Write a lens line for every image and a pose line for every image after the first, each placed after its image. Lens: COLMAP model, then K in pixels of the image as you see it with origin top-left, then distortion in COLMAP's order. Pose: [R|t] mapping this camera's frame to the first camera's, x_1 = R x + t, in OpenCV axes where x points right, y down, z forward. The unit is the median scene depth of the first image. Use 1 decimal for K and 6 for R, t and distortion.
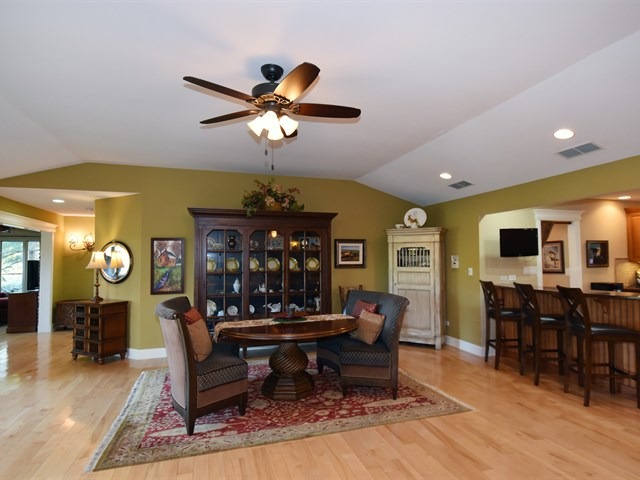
lens RADIAL K [[375.8, 0, 324.0], [0, 375.8, 248.0], [0, 0, 1]] dist [0.006907, -0.006150]
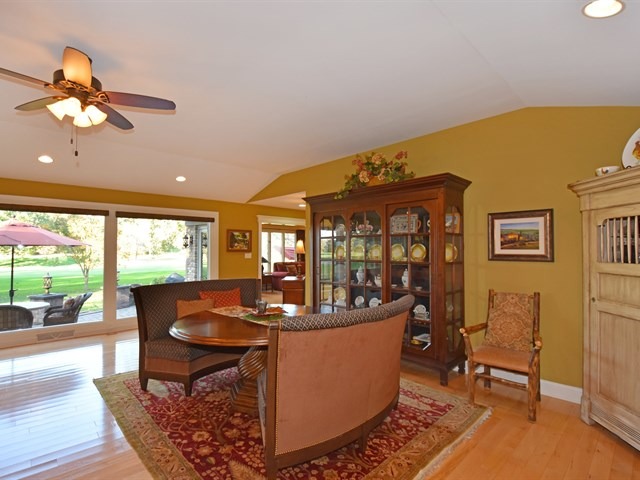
lens RADIAL K [[319.4, 0, 320.9], [0, 319.4, 246.8], [0, 0, 1]] dist [0.005626, -0.009042]
pose [[0.427636, -0.003069, -0.903946, 0.440940], [0.023398, 0.999697, 0.007675, 0.023091], [0.903648, -0.024432, 0.427578, 0.583722]]
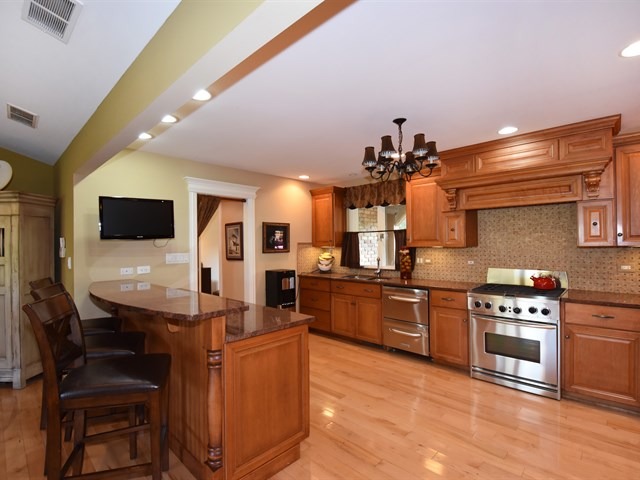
lens RADIAL K [[319.4, 0, 326.9], [0, 319.4, 247.8], [0, 0, 1]] dist [0.005626, -0.009042]
pose [[0.871273, -0.005791, 0.490765, 0.510274], [-0.014444, 0.999195, 0.037435, 0.010349], [-0.490587, -0.039705, 0.870487, 0.311670]]
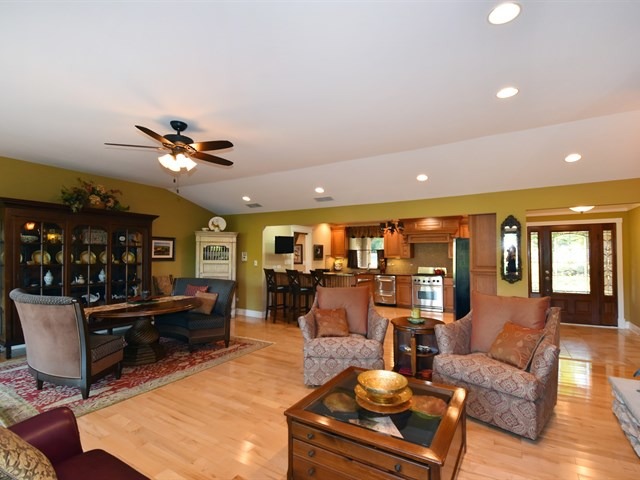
lens RADIAL K [[319.4, 0, 332.2], [0, 319.4, 249.4], [0, 0, 1]] dist [0.005626, -0.009042]
pose [[0.737563, 0.022101, 0.674916, -0.252844], [-0.034895, 0.999376, 0.005408, -0.009918], [-0.674376, -0.027540, 0.737874, -0.150828]]
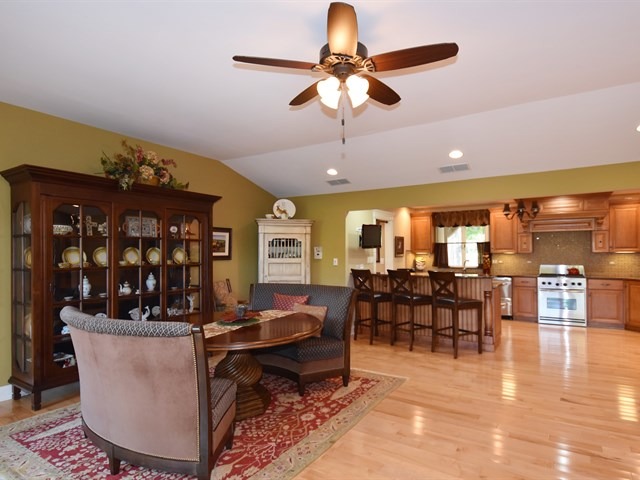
lens RADIAL K [[375.8, 0, 330.0], [0, 375.8, 251.9], [0, 0, 1]] dist [0.006907, -0.006150]
pose [[0.764169, 0.000644, 0.645016, -0.340242], [-0.020751, 0.999506, 0.023586, 0.008486], [-0.644682, -0.031408, 0.763805, 0.171480]]
